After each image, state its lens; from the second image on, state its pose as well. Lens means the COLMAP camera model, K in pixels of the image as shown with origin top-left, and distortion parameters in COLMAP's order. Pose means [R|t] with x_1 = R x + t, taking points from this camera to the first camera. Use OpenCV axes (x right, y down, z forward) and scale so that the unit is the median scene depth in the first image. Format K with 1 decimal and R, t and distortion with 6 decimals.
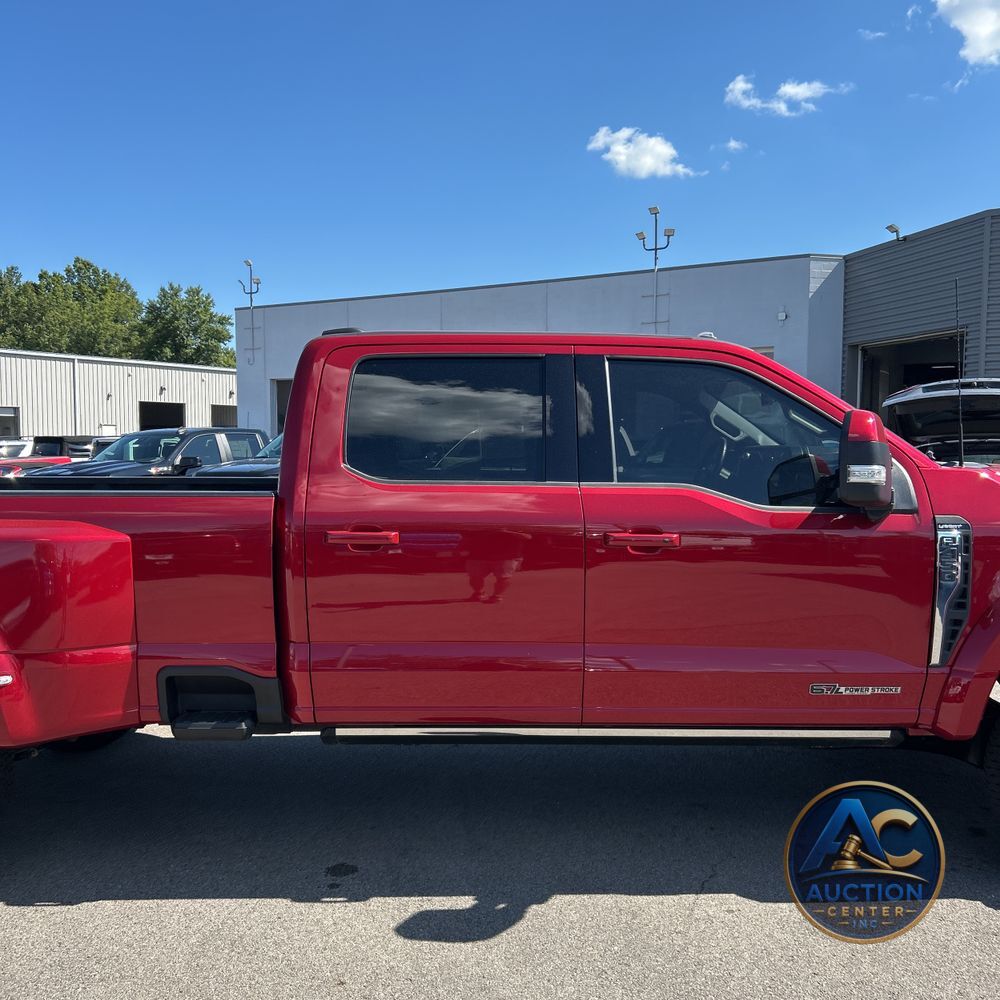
lens RADIAL K [[1020.8, 0, 497.2], [0, 1020.8, 523.5], [0, 0, 1]] dist [0.063944, -0.164002]
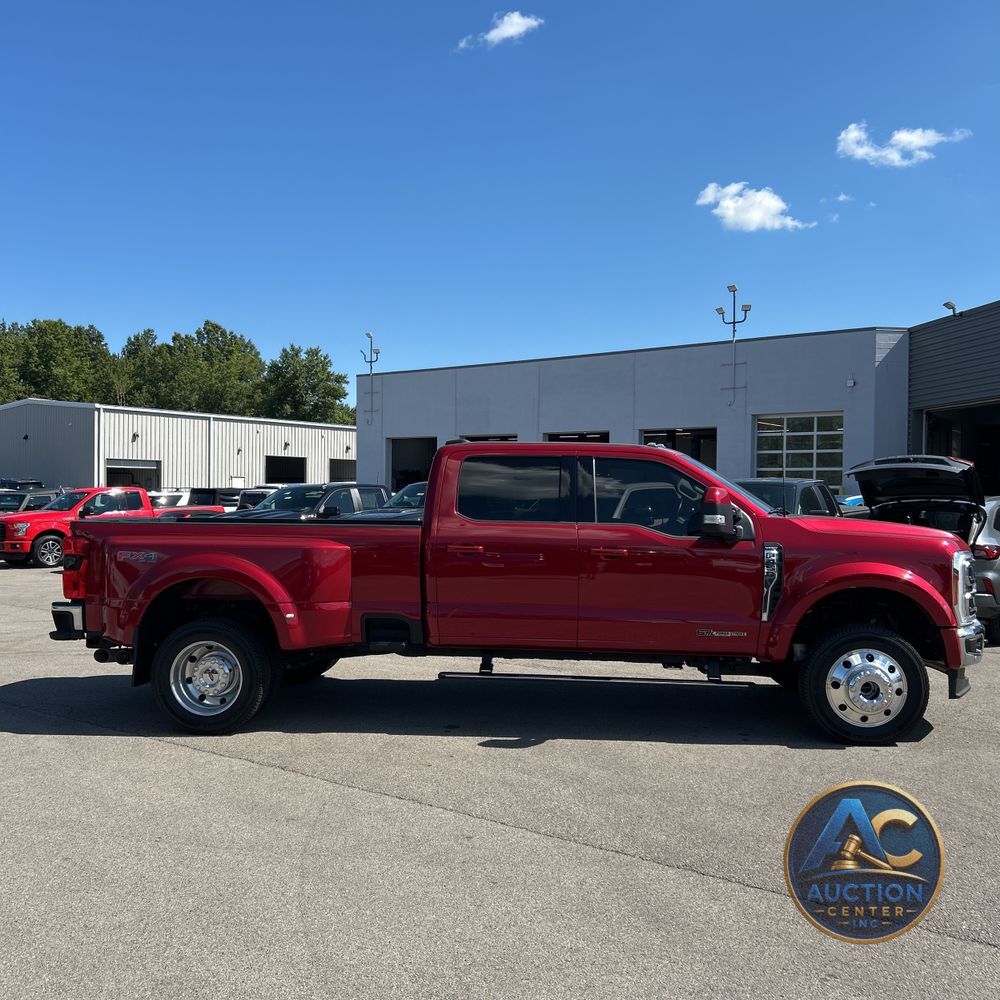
lens RADIAL K [[1020.8, 0, 497.2], [0, 1020.8, 523.5], [0, 0, 1]] dist [0.063944, -0.164002]
pose [[0.994876, 0.010935, -0.100509, 0.008744], [-0.016005, 0.998632, -0.049781, 0.004232], [0.099827, 0.051135, 0.993690, -0.065718]]
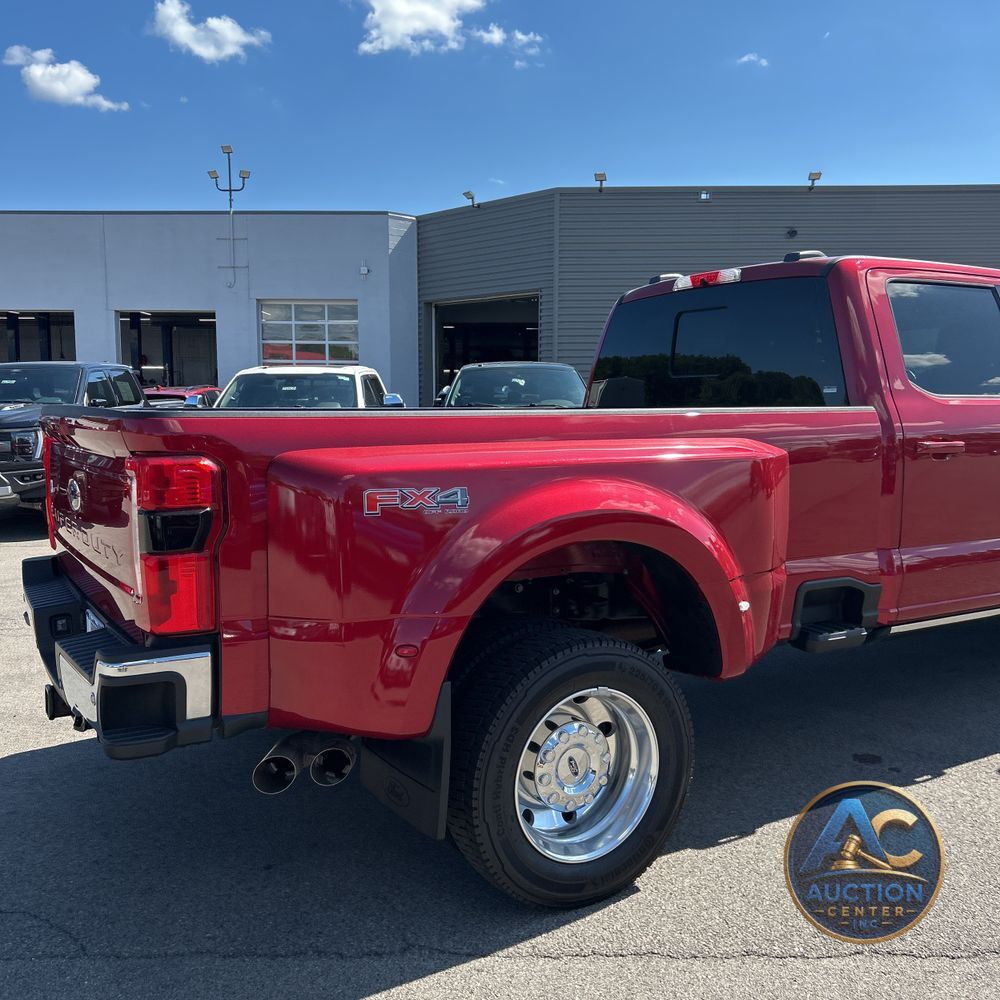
lens RADIAL K [[1018.0, 0, 502.4], [0, 1018.0, 517.7], [0, 0, 1]] dist [0.063712, -0.070080]
pose [[0.865052, -0.056294, 0.498514, -0.073591], [0.037414, 0.998156, 0.047792, 0.001361], [-0.500285, -0.022692, 0.865563, 0.019634]]
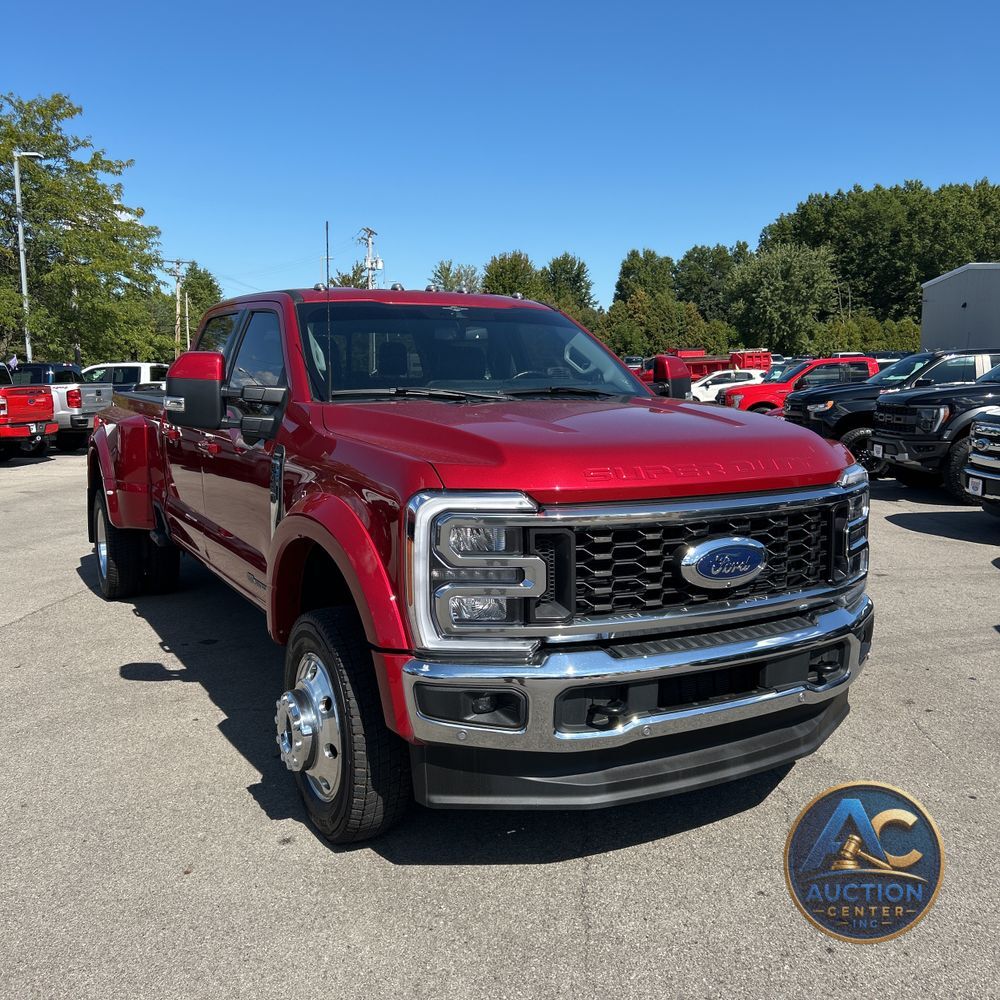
lens RADIAL K [[1046.1, 0, 529.7], [0, 1046.1, 499.3], [0, 0, 1]] dist [0.100548, -0.203124]
pose [[0.473418, 0.114594, -0.873352, 0.110047], [-0.065727, 0.993333, 0.094708, -0.005168], [0.878382, 0.012567, 0.477794, 0.048112]]
